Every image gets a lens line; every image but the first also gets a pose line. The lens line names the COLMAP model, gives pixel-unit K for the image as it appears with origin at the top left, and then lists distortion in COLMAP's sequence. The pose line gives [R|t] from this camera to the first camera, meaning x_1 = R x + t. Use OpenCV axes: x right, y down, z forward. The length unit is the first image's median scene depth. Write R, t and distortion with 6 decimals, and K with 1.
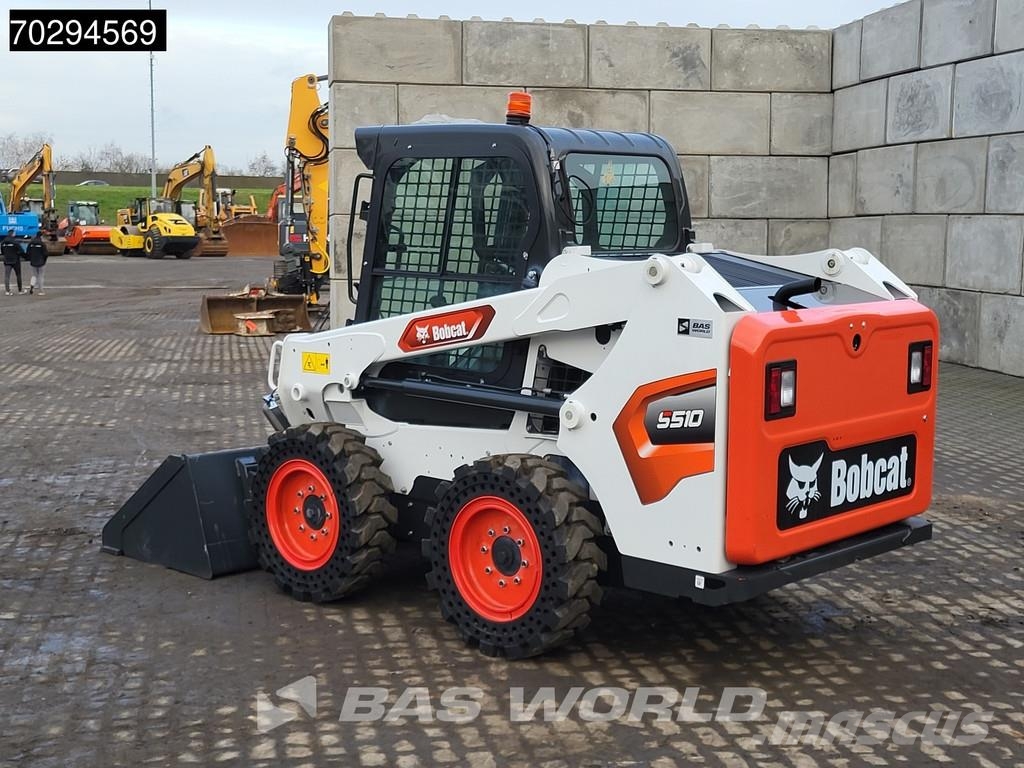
lens RADIAL K [[1493.4, 0, 497.4], [0, 1493.4, 379.3], [0, 0, 1]] dist [0.031537, 0.076703]
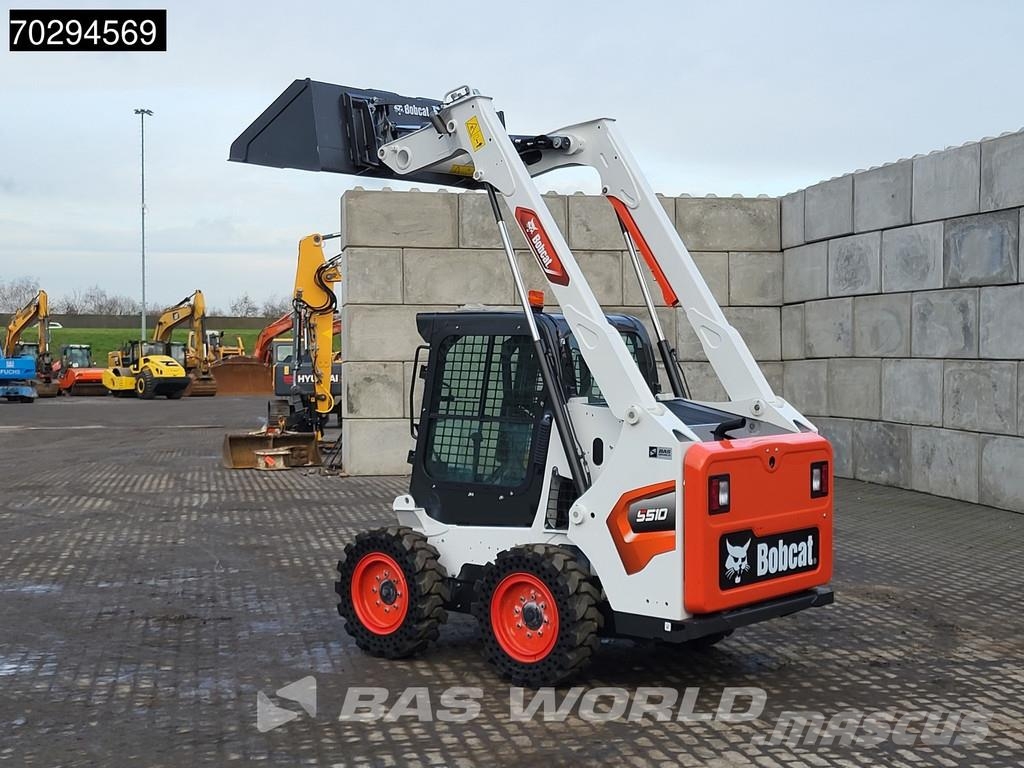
lens RADIAL K [[1493.4, 0, 497.4], [0, 1493.4, 379.3], [0, 0, 1]] dist [0.031537, 0.076703]
pose [[0.999804, -0.009360, 0.017425, -0.047205], [0.010897, 0.995853, -0.090323, 0.021617], [-0.016508, 0.090495, 0.995760, -0.412175]]
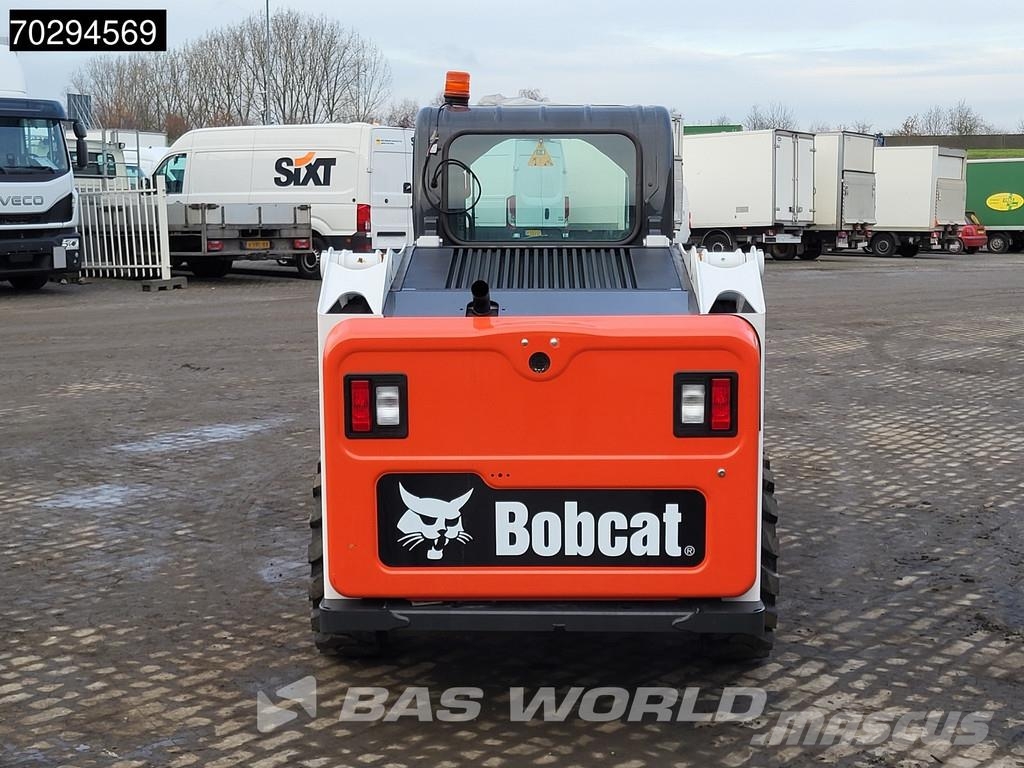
lens RADIAL K [[1493.4, 0, 497.4], [0, 1493.4, 379.3], [0, 0, 1]] dist [0.031537, 0.076703]
pose [[0.662292, 0.092961, -0.743457, 0.762822], [-0.077886, 0.995439, 0.055086, -0.053846], [0.745187, 0.021422, 0.666511, 0.401277]]
